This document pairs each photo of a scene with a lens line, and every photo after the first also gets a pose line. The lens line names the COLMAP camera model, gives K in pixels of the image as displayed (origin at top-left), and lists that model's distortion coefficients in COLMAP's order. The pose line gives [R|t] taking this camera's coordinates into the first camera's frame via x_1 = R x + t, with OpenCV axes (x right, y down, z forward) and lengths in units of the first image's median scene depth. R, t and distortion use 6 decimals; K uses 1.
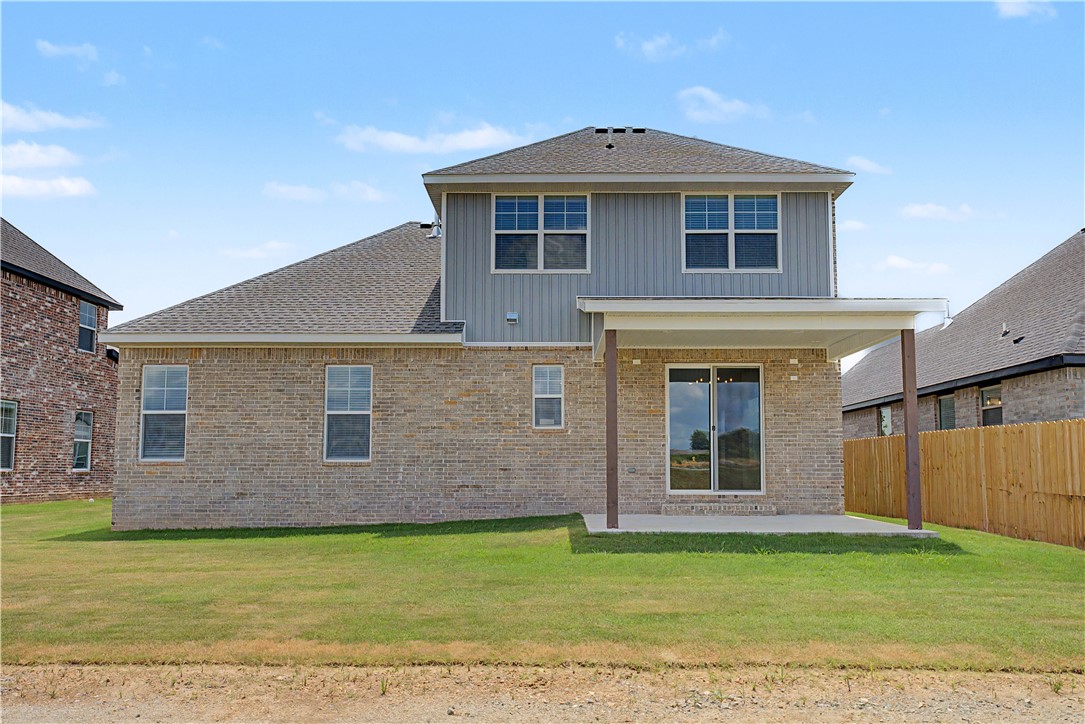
lens RADIAL K [[1135.6, 0, 541.5], [0, 1135.6, 360.9], [0, 0, 1]] dist [0.027272, 0.000000]
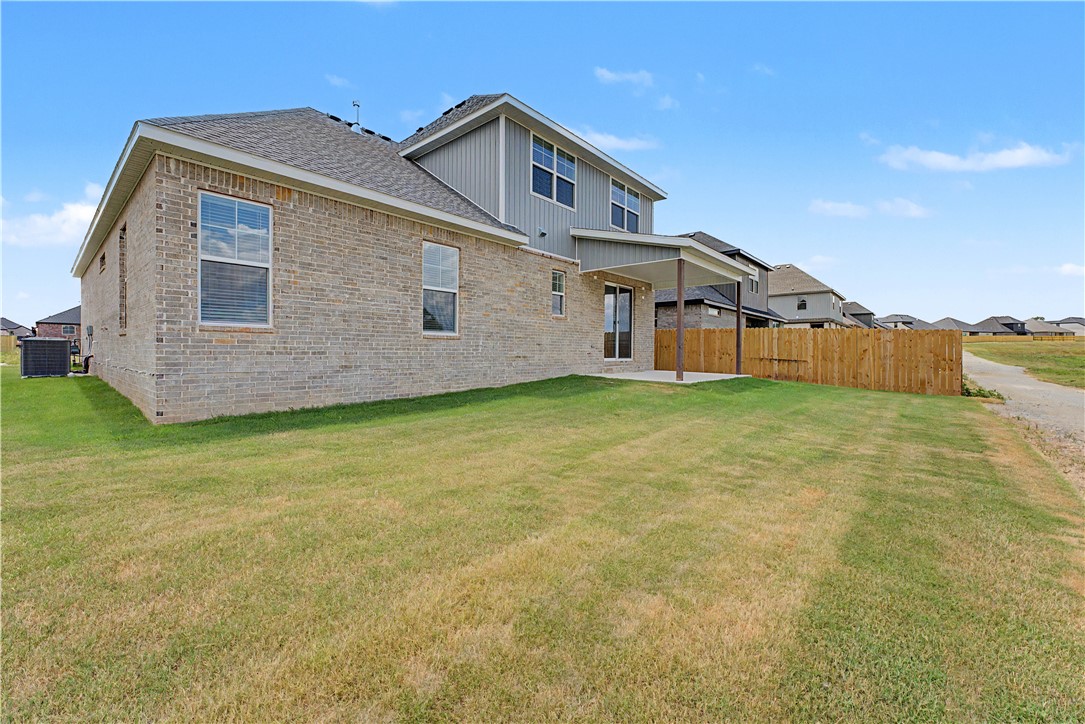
lens RADIAL K [[441.2, 0, 543.5], [0, 441.2, 356.9], [0, 0, 1]] dist [0.001948, 0.000195]
pose [[0.636717, -0.006798, 0.771068, -0.432222], [-0.083169, 0.993522, 0.077438, 0.068750], [-0.766599, -0.113435, 0.632027, 0.658039]]
